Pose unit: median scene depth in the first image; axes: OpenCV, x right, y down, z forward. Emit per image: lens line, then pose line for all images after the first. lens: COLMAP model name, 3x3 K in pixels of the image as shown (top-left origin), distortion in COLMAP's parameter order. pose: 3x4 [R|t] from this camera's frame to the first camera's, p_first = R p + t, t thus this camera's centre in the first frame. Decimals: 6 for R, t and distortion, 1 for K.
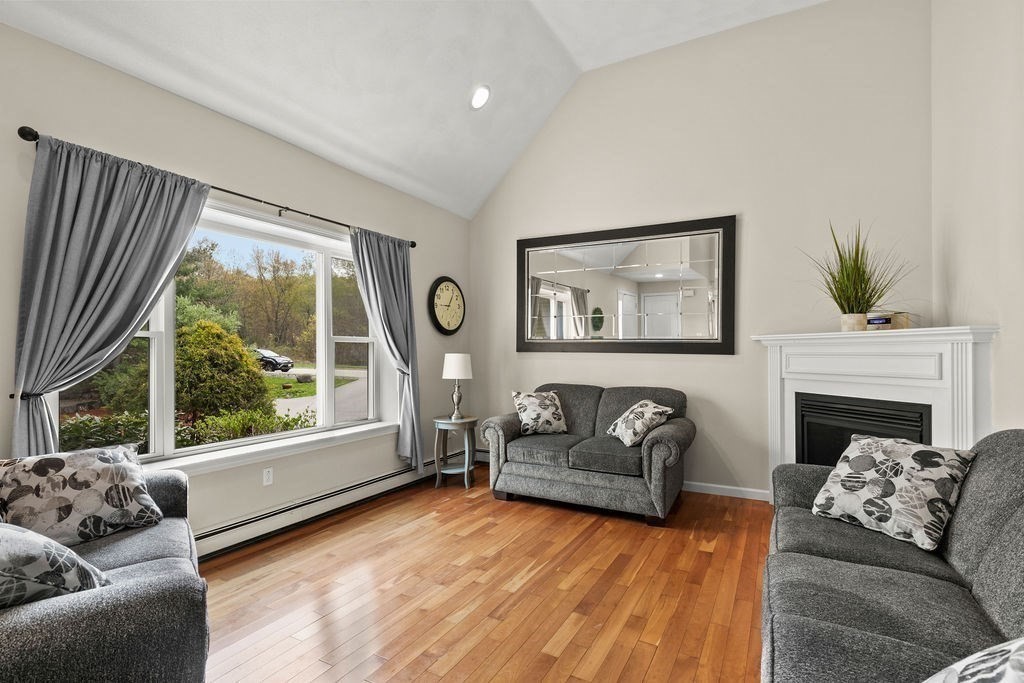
lens RADIAL K [[488.9, 0, 512.9], [0, 488.9, 348.5], [0, 0, 1]] dist [0.000362, -0.000066]
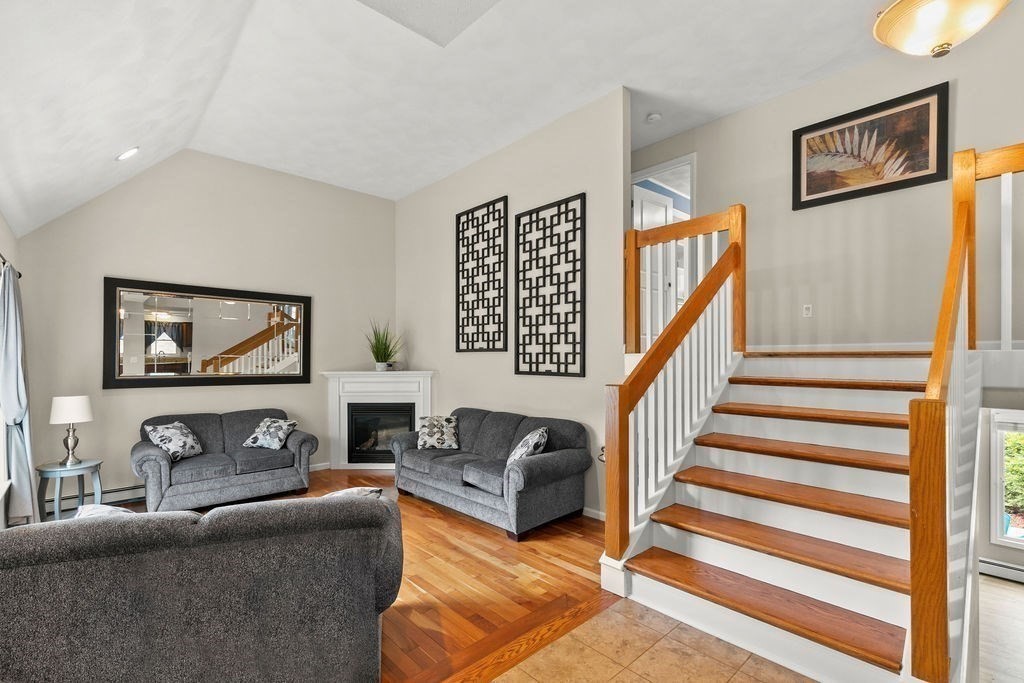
lens RADIAL K [[463.6, 0, 517.1], [0, 463.6, 354.3], [0, 0, 1]] dist [0.001064, 0.000057]
pose [[0.295462, 0.007239, 0.955327, -0.851325], [-0.002991, 0.999973, -0.006653, -0.079173], [-0.955350, -0.000892, 0.295476, -0.114209]]
